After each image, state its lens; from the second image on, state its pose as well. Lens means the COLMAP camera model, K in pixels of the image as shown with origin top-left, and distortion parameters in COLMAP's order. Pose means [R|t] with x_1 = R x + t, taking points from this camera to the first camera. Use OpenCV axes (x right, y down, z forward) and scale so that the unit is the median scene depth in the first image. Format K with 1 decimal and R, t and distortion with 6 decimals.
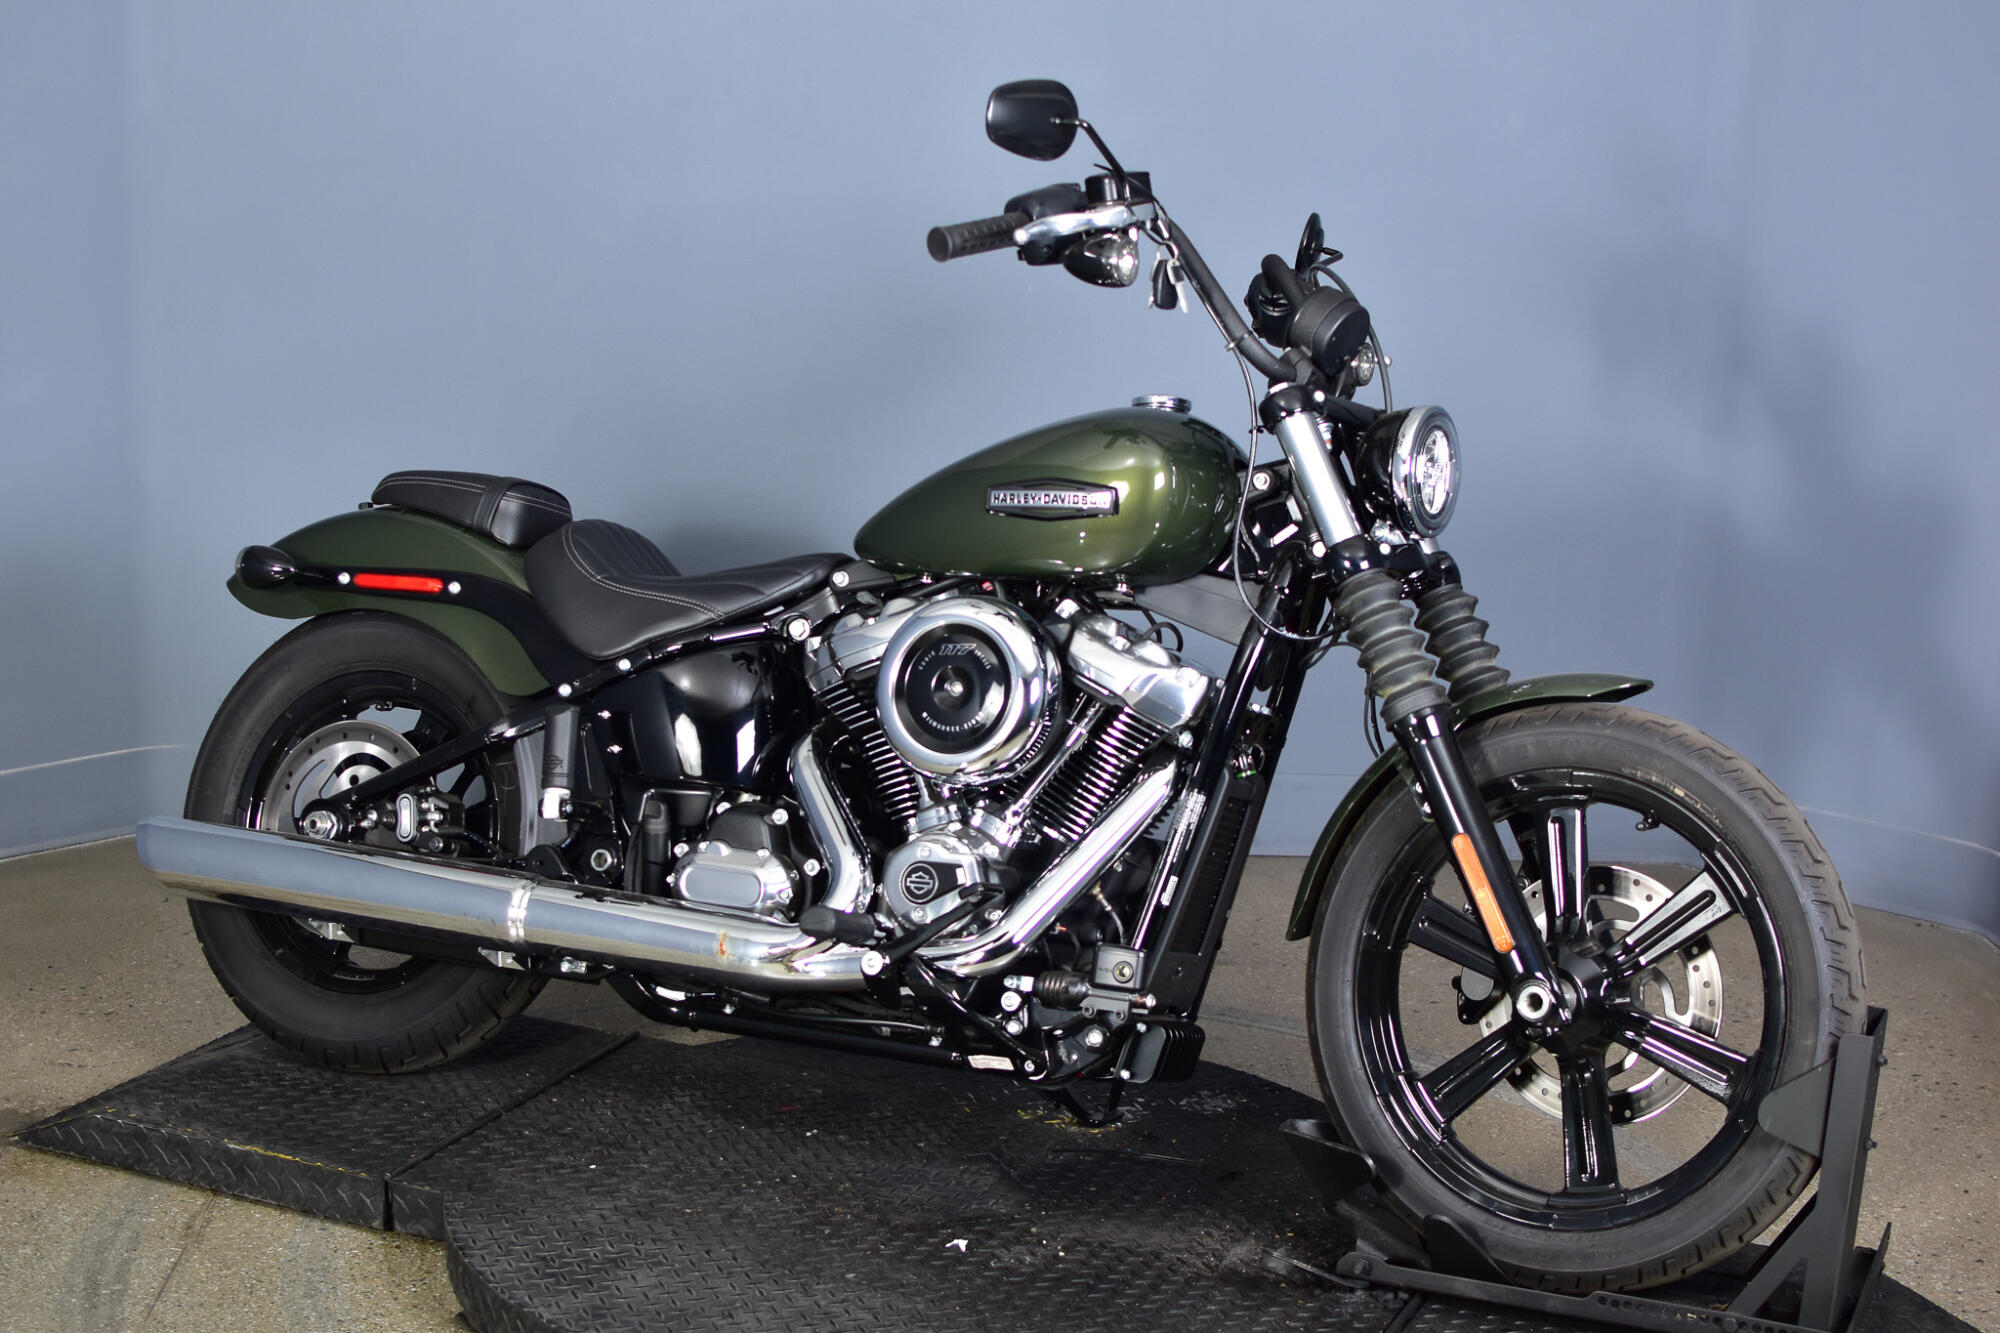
lens RADIAL K [[3081.9, 0, 1003.3], [0, 3081.9, 672.7], [0, 0, 1]] dist [-0.122162, 0.000000]
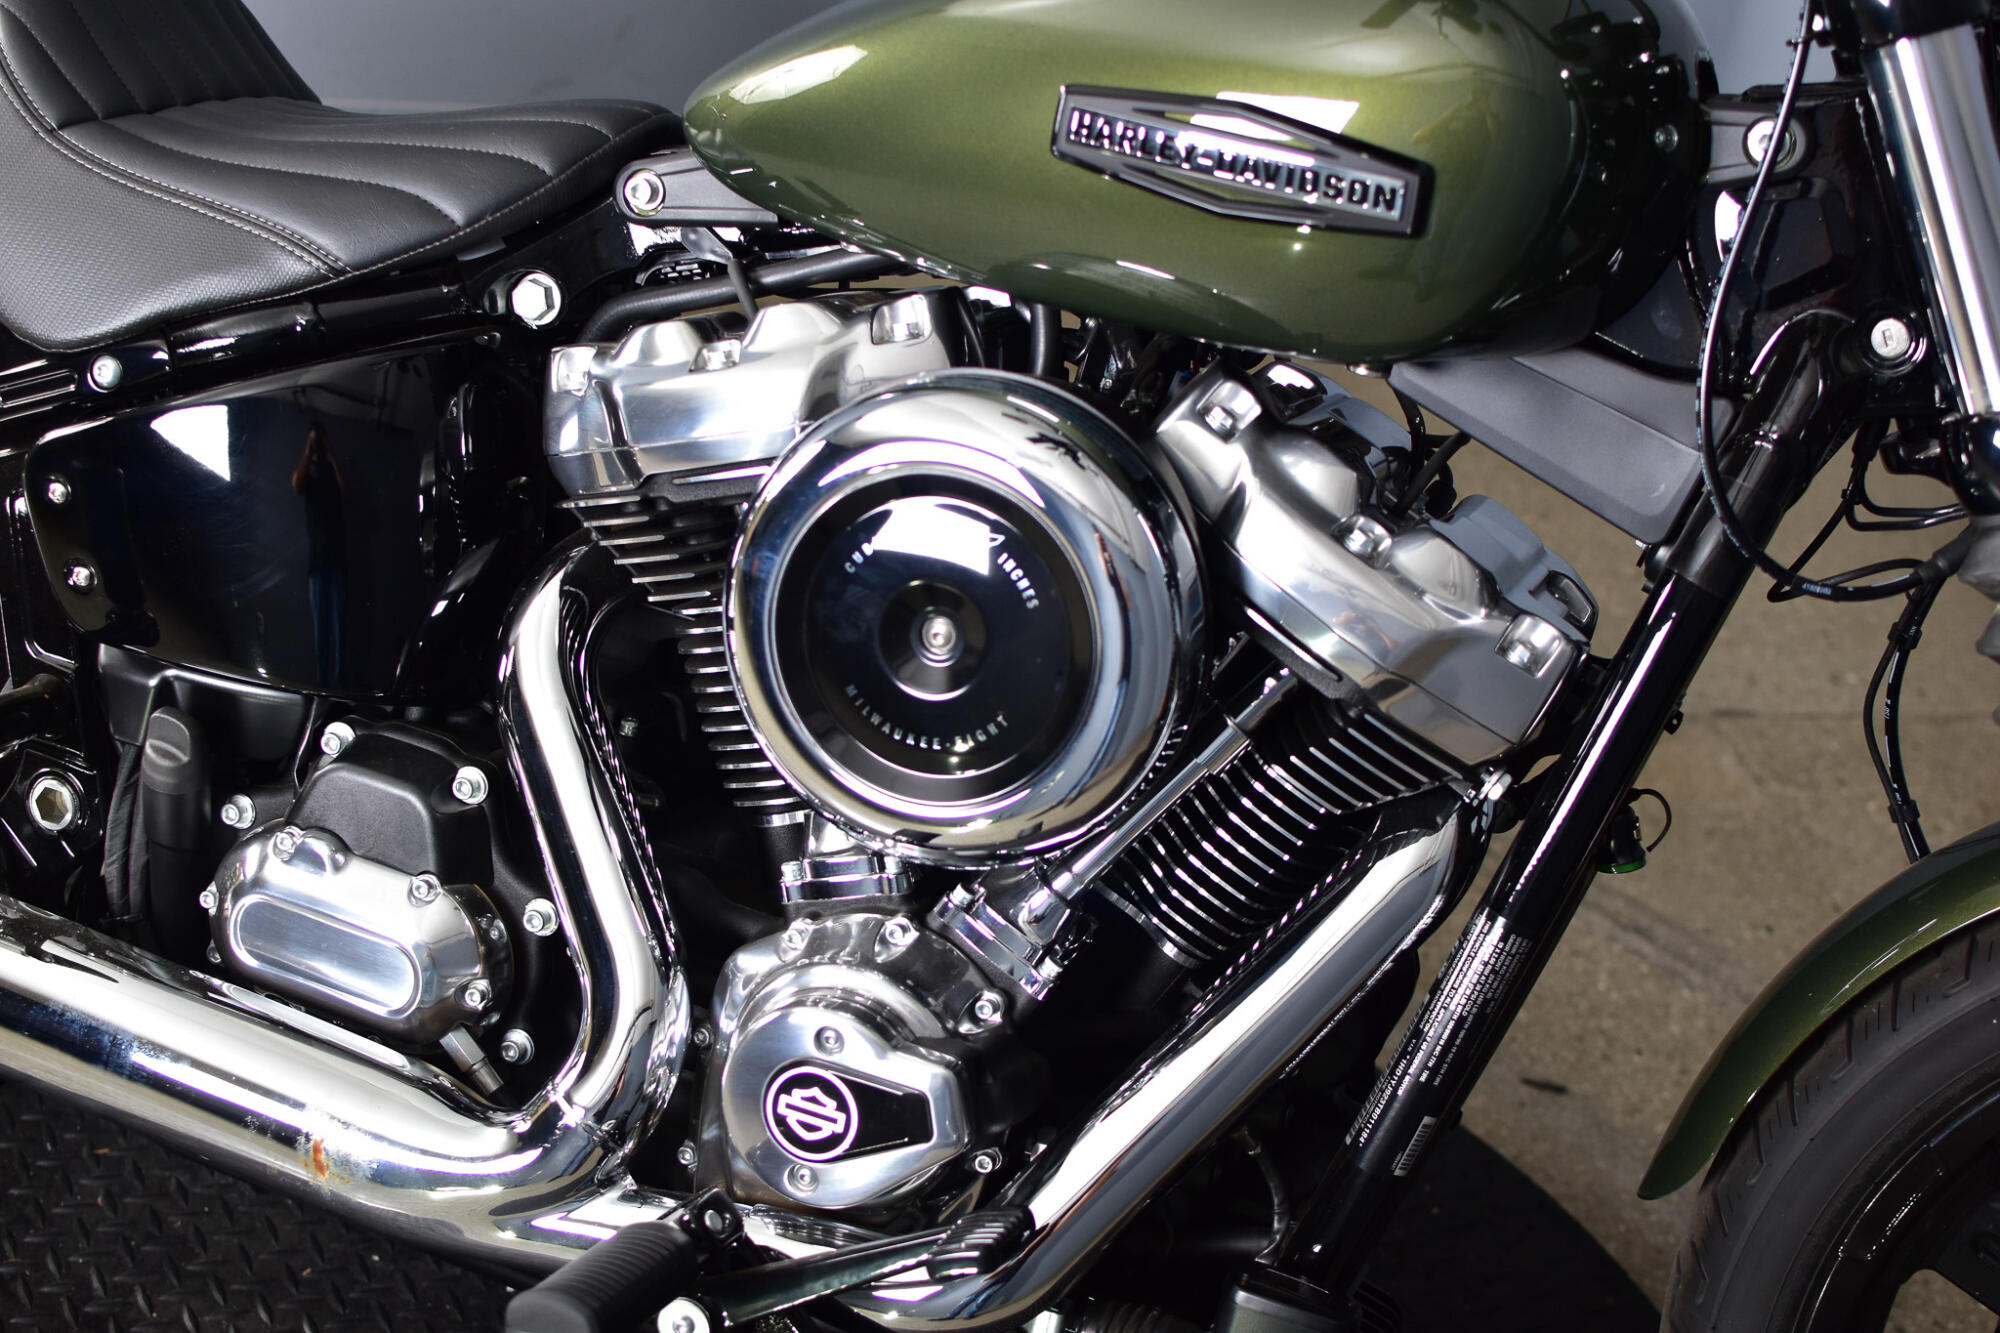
lens RADIAL K [[3081.9, 0, 996.9], [0, 3081.9, 662.6], [0, 0, 1]] dist [-0.122162, 0.000000]
pose [[0.992046, 0.064460, 0.108122, -0.048086], [-0.099831, 0.926091, 0.363852, -0.129023], [-0.076677, -0.371752, 0.925160, 0.617737]]
